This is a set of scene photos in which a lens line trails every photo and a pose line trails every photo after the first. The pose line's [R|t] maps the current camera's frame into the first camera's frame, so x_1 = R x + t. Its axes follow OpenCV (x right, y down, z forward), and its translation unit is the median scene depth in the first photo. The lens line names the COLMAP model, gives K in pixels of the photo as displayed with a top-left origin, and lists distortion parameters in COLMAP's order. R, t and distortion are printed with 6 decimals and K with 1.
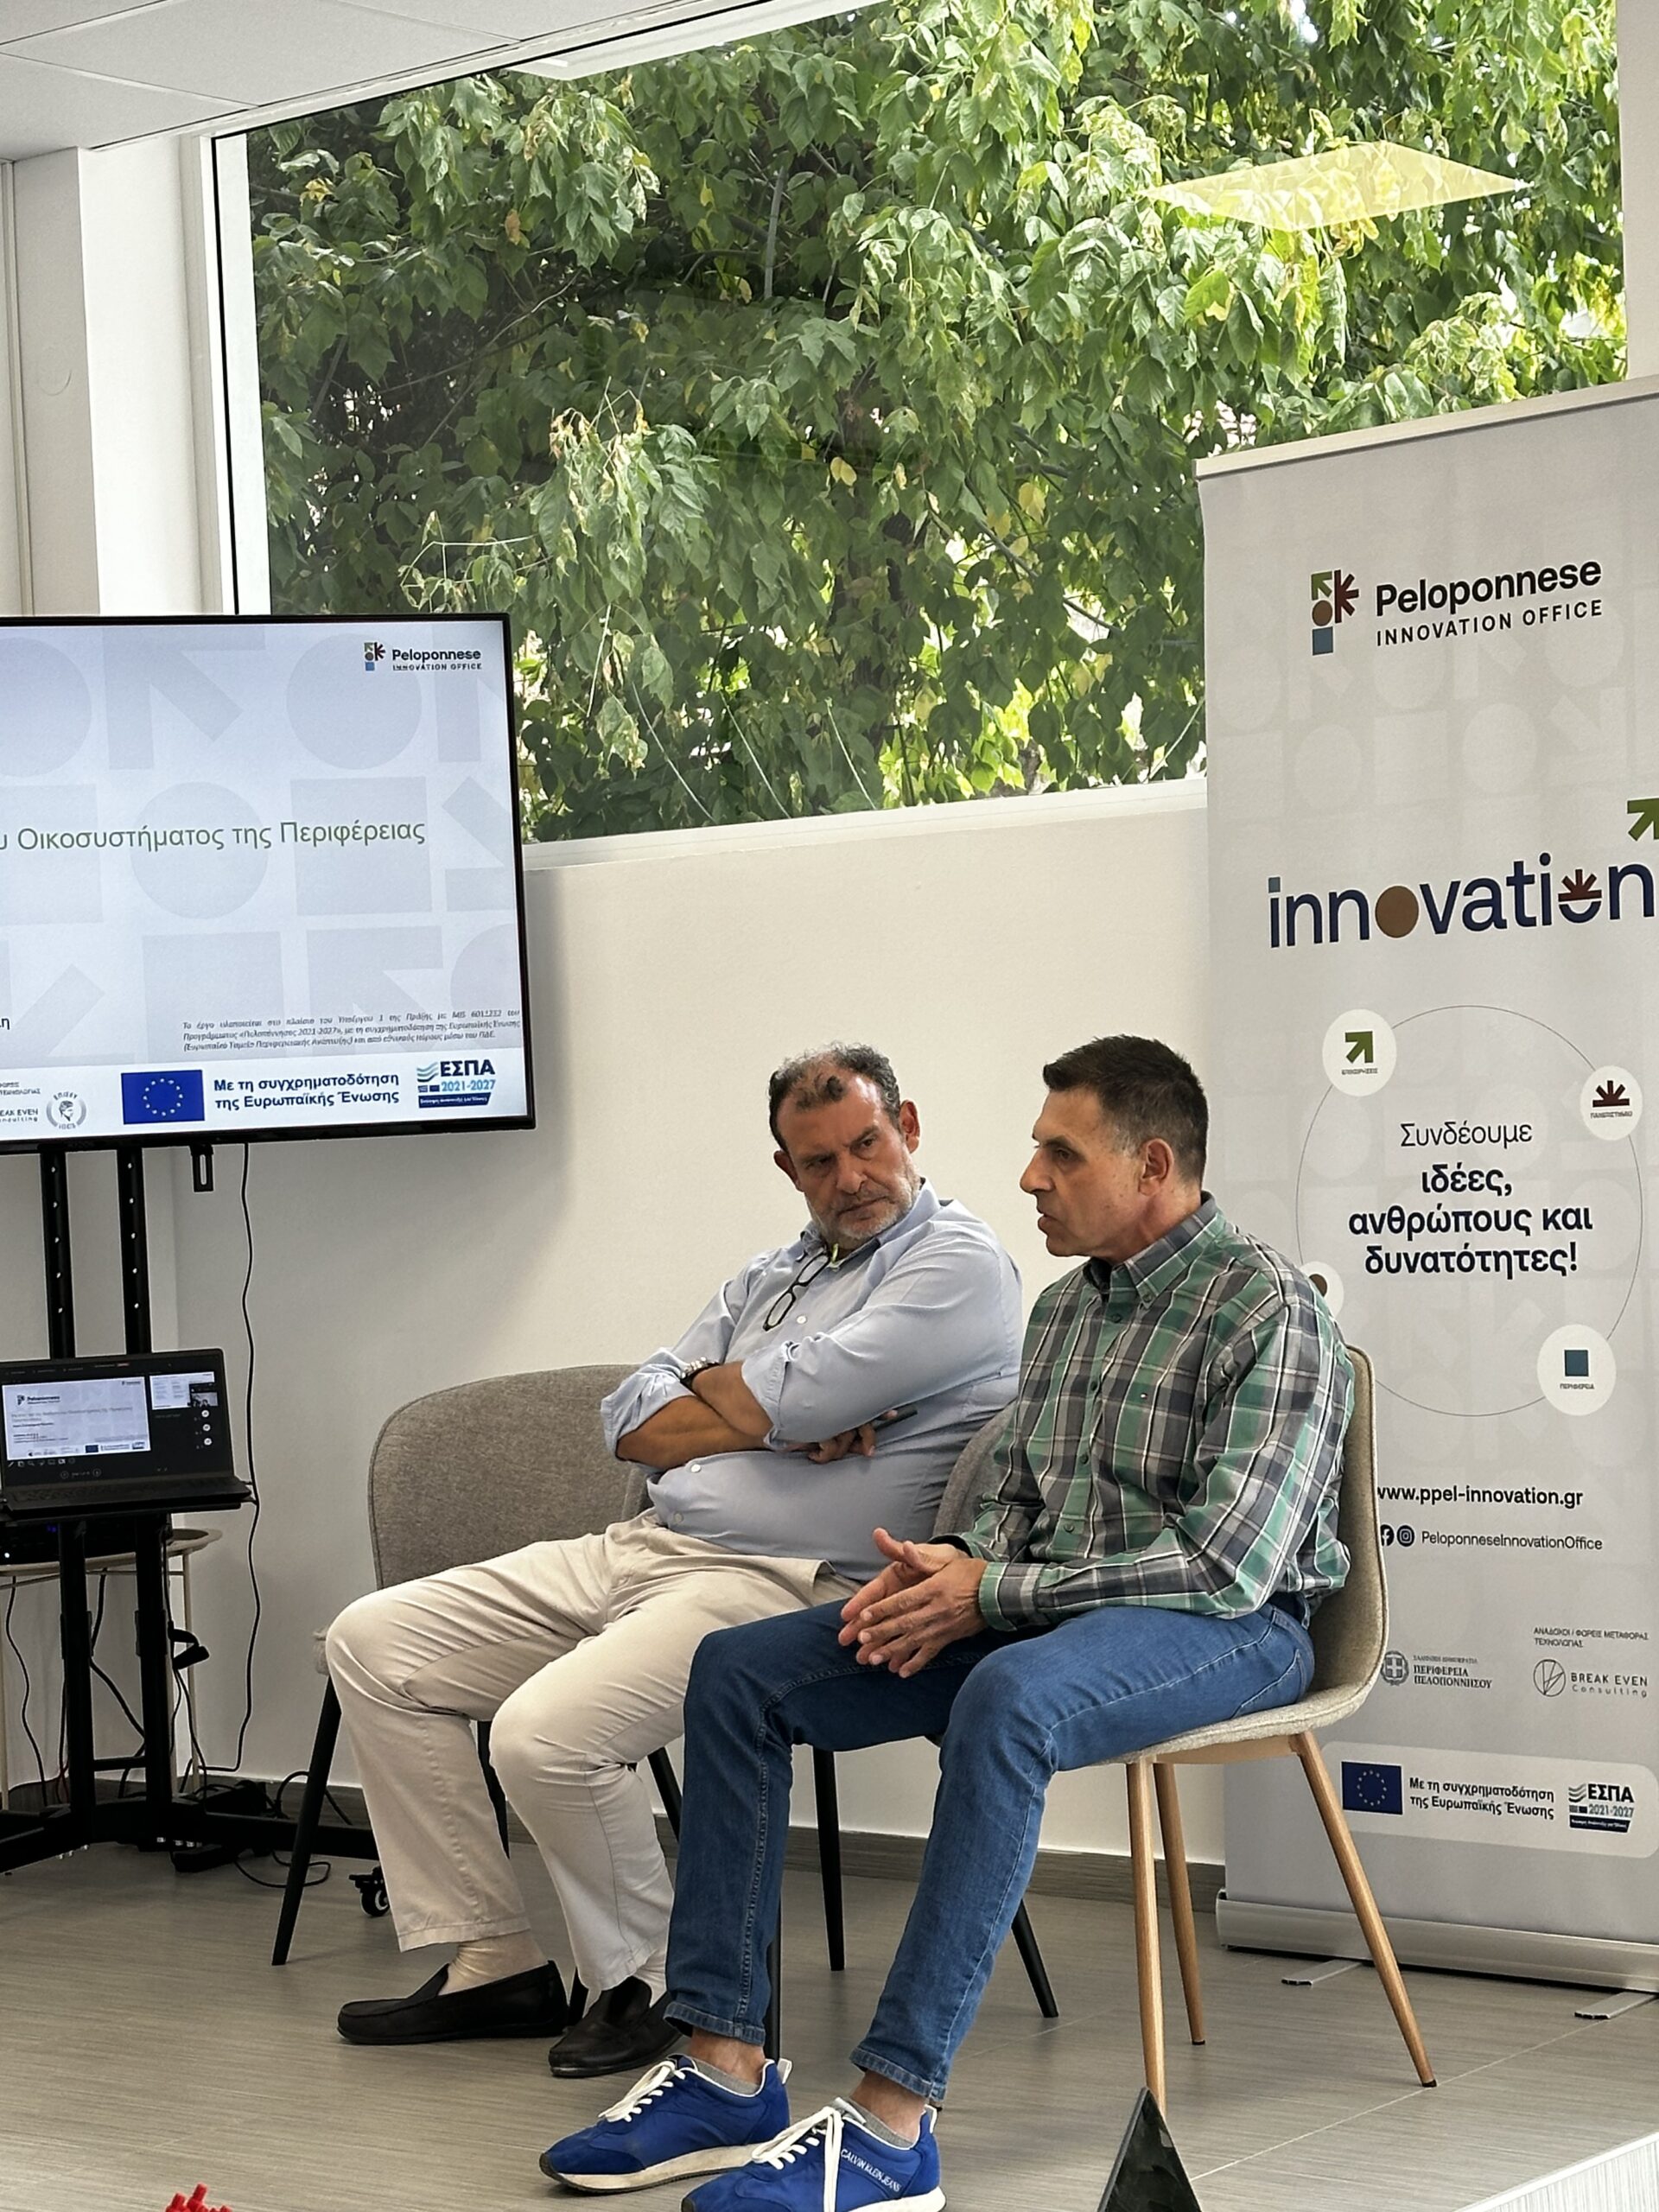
lens RADIAL K [[4824.0, 0, 822.0], [0, 4824.0, 1106.4], [0, 0, 1]] dist [0.440316, 0.000000]
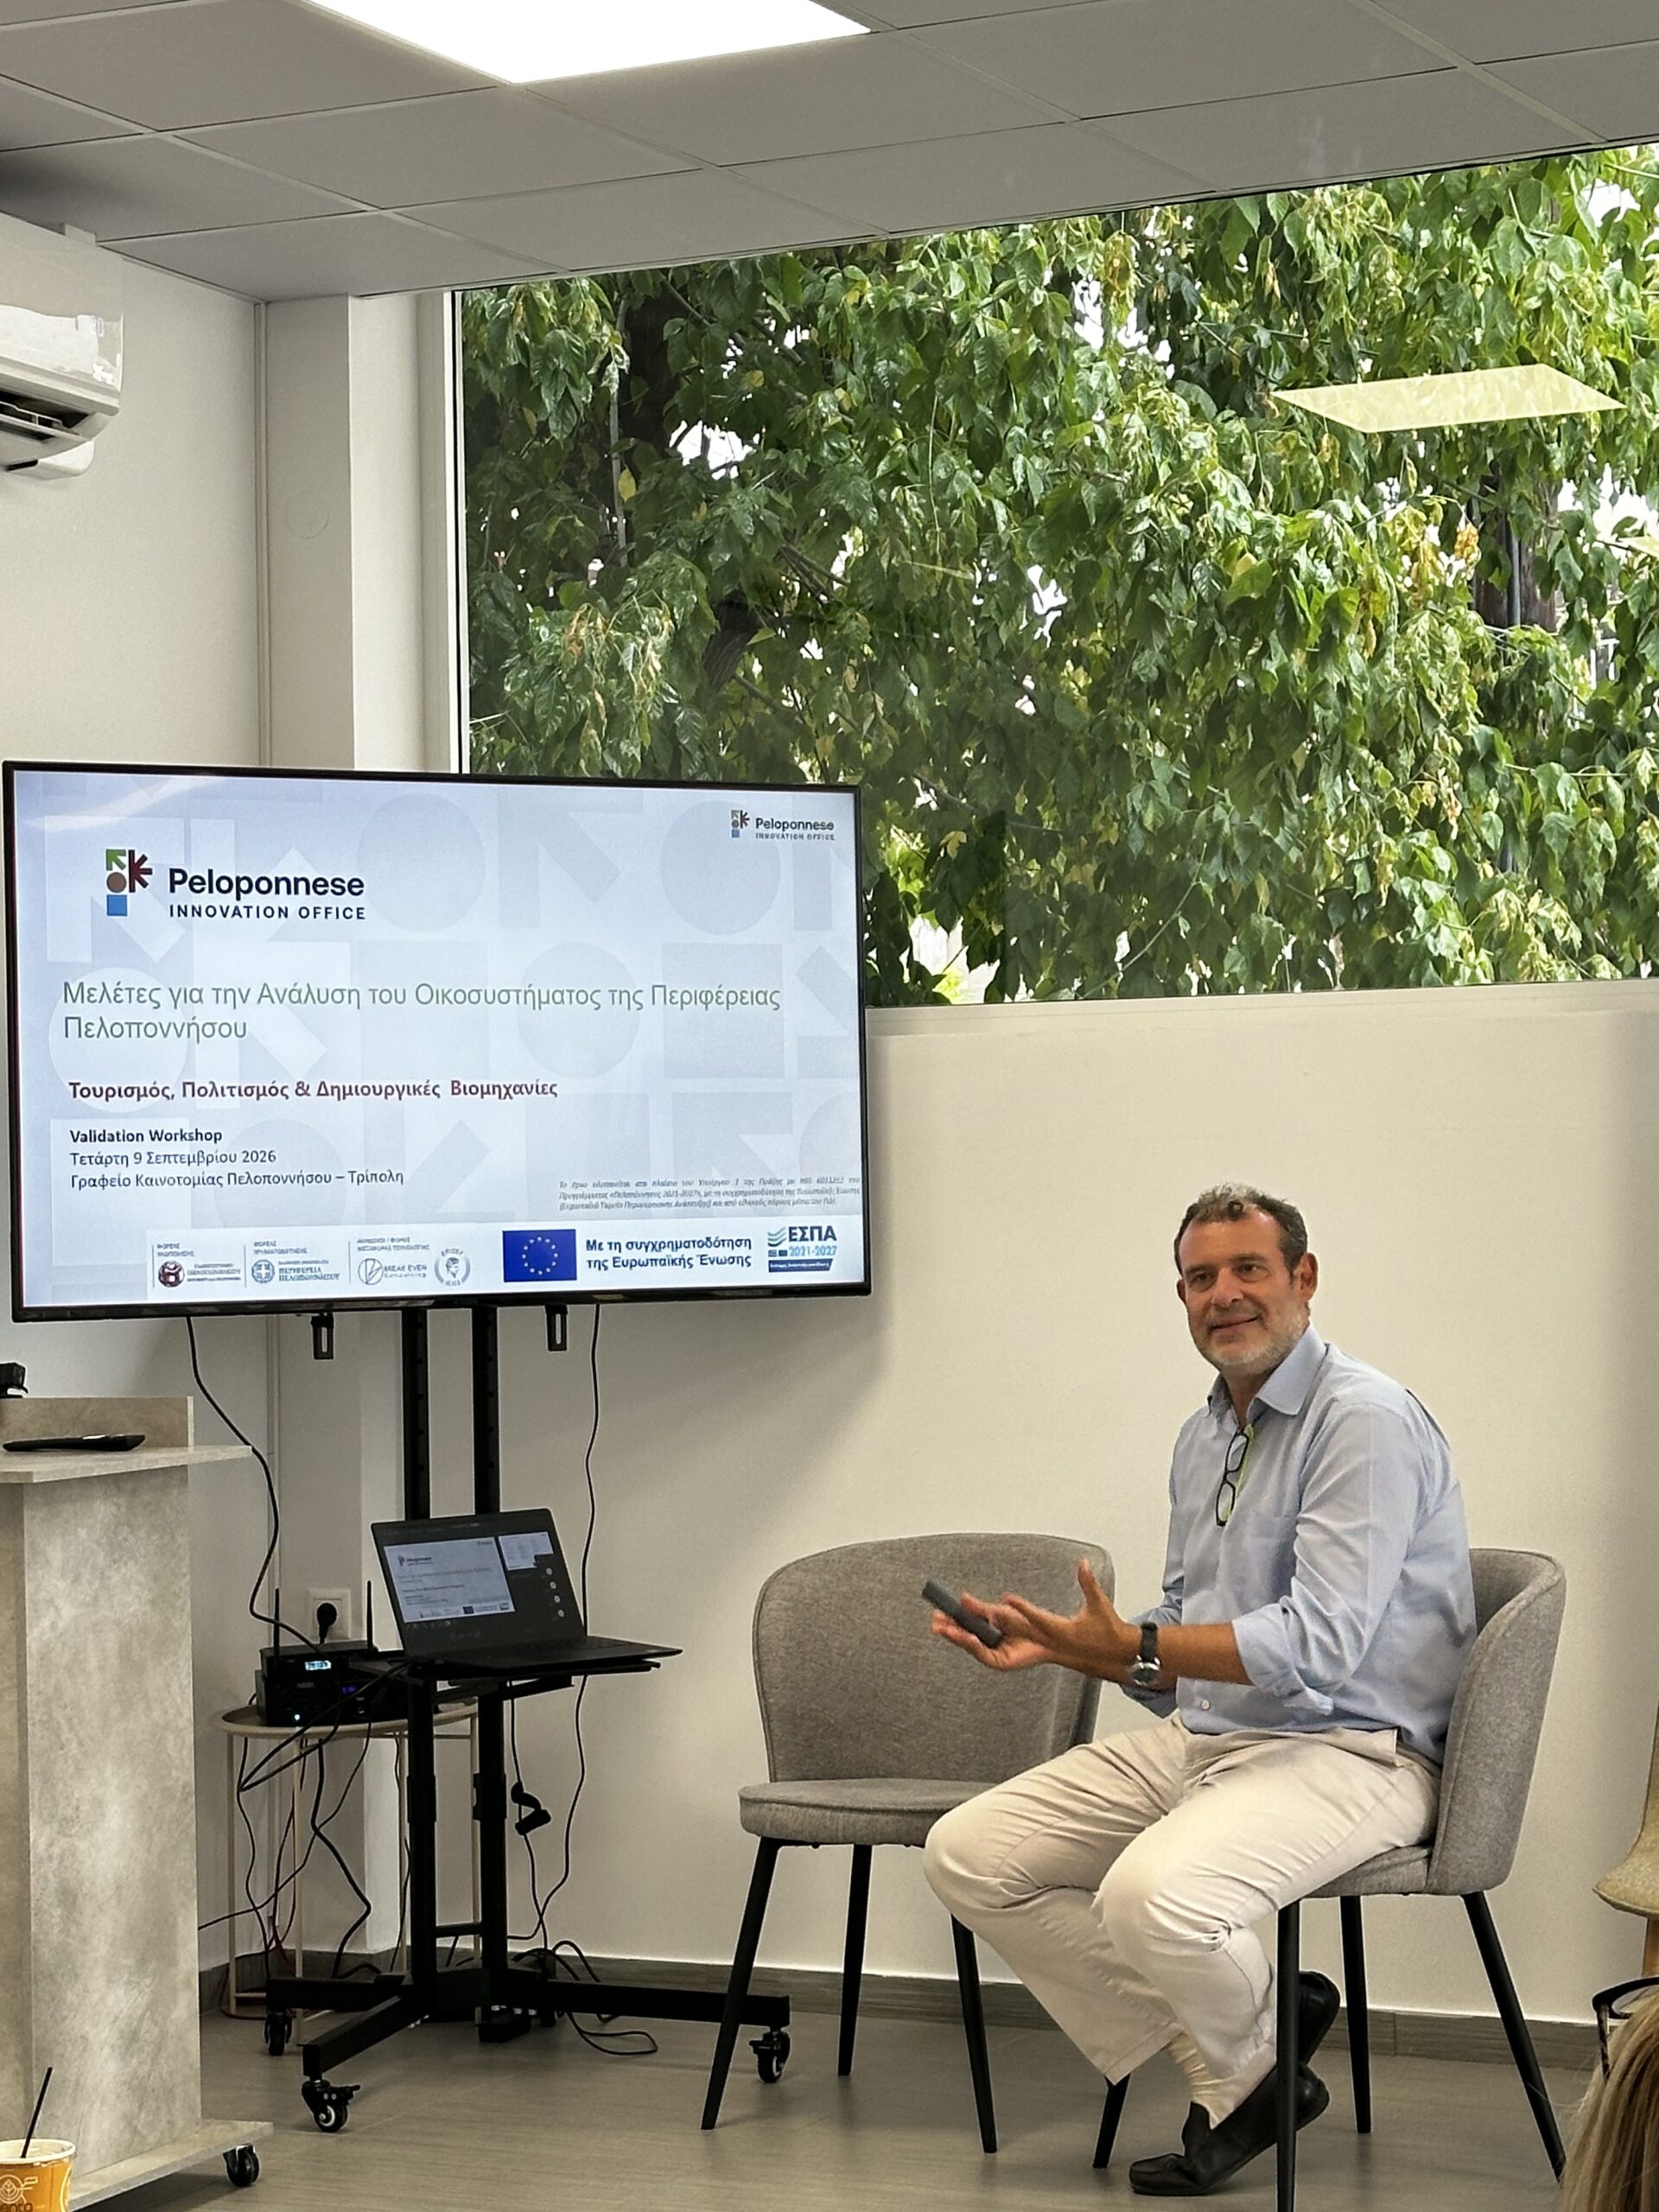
lens RADIAL K [[4854.3, 0, 818.0], [0, 4854.3, 1116.1], [0, 0, 1]] dist [0.268843, 0.000000]
pose [[0.968843, 0.031853, 0.245618, -0.322995], [-0.023740, 0.999073, -0.035921, 0.003856], [-0.246534, 0.028971, 0.968701, 0.020725]]
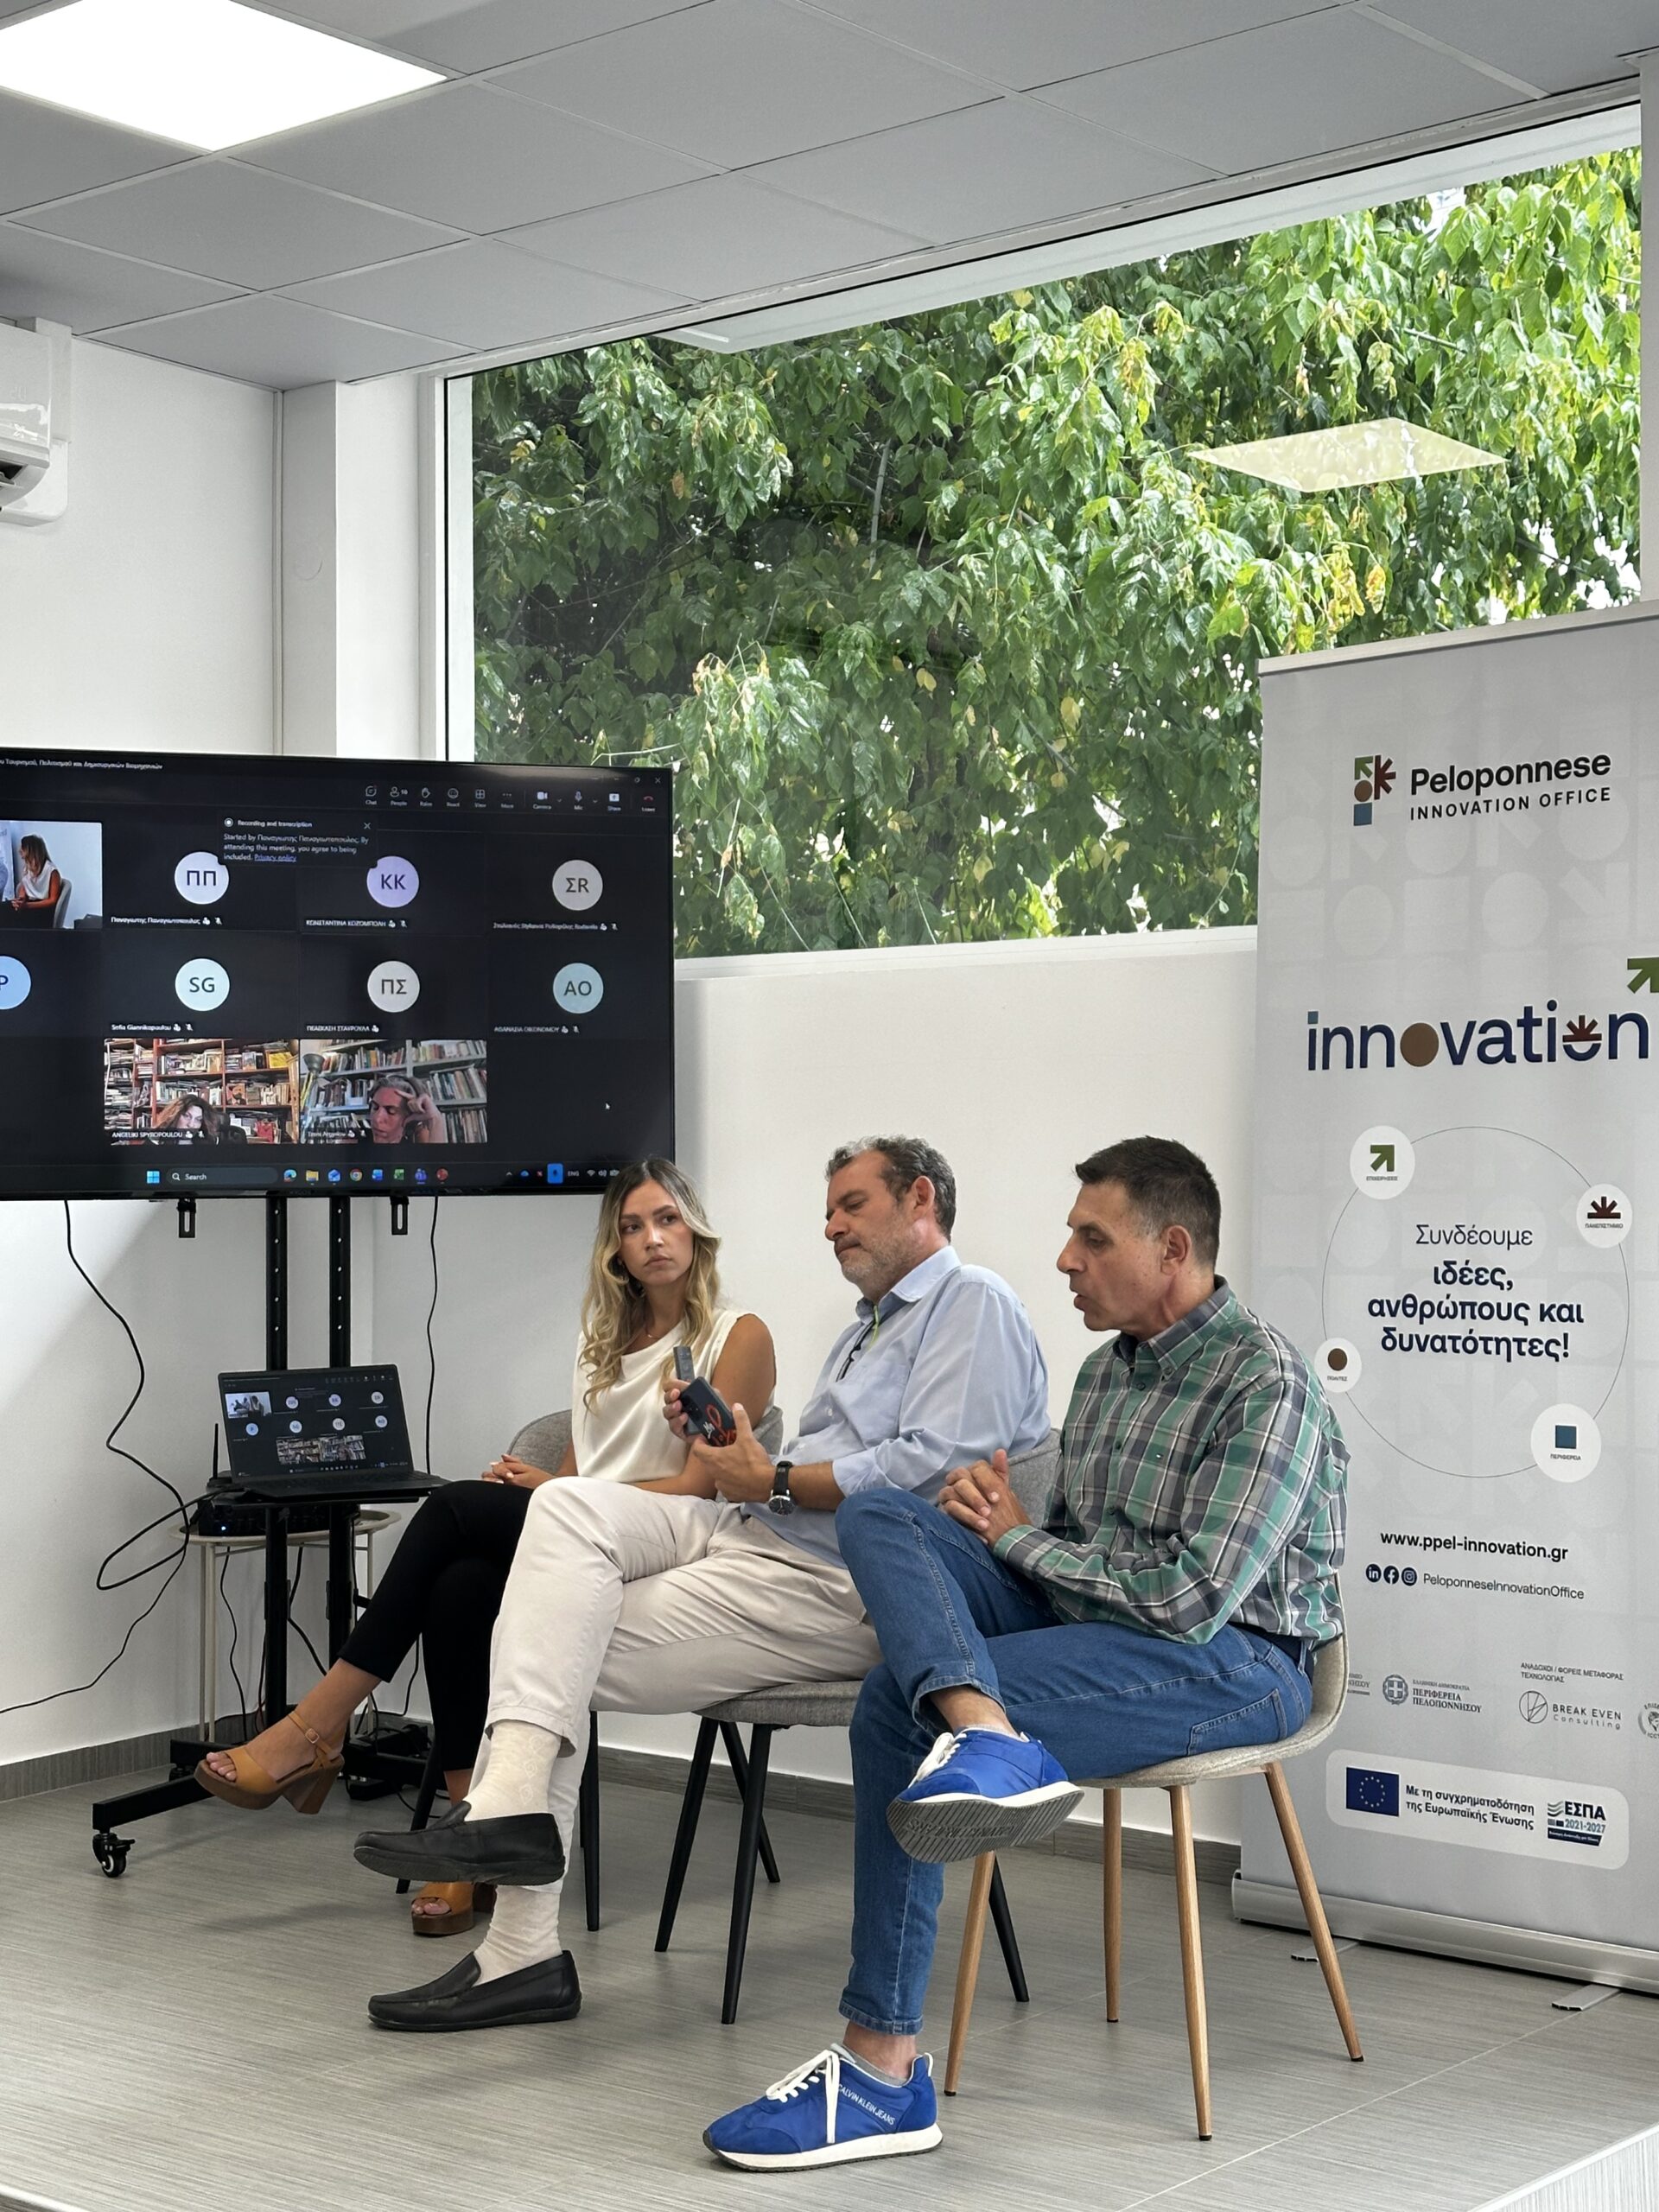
lens RADIAL K [[3257.6, 0, 853.0], [0, 3257.6, 1113.3], [0, 0, 1]] dist [0.272657, 0.000000]
pose [[0.999003, 0.044017, 0.007467, -0.021966], [-0.043842, 0.998793, -0.022151, 0.000248], [-0.008433, 0.021801, 0.999727, 0.183753]]
